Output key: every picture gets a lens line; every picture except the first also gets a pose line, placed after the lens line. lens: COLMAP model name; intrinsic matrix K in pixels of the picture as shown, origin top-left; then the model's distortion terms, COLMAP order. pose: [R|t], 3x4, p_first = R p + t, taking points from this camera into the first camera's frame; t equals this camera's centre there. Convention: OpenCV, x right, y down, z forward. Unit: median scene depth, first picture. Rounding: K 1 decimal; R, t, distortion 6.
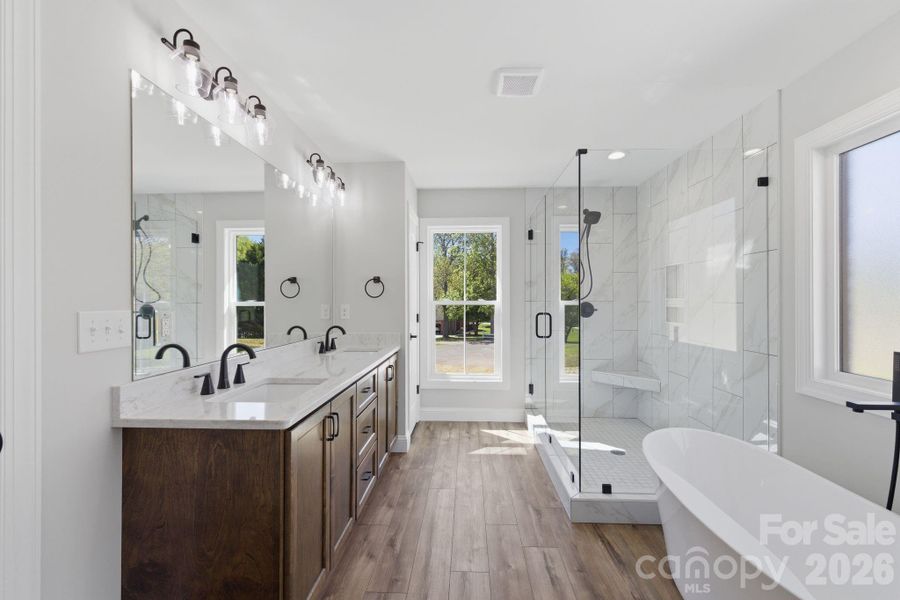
lens RADIAL K [[375.2, 0, 450.0], [0, 375.2, 300.0], [0, 0, 1]] dist [0.003468, 0.000011]
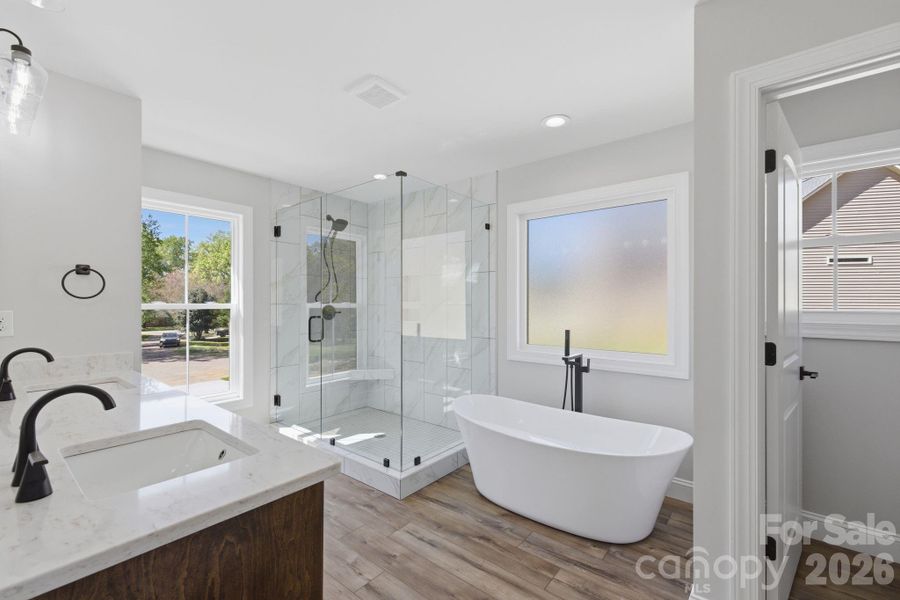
lens RADIAL K [[381.0, 0, 450.0], [0, 381.0, 300.0], [0, 0, 1]] dist [-0.002605, -0.000370]
pose [[0.590498, 0.008988, 0.806989, -0.482663], [-0.002587, 0.999954, -0.009244, 0.001147], [-0.807035, 0.003371, 0.590494, 0.189707]]
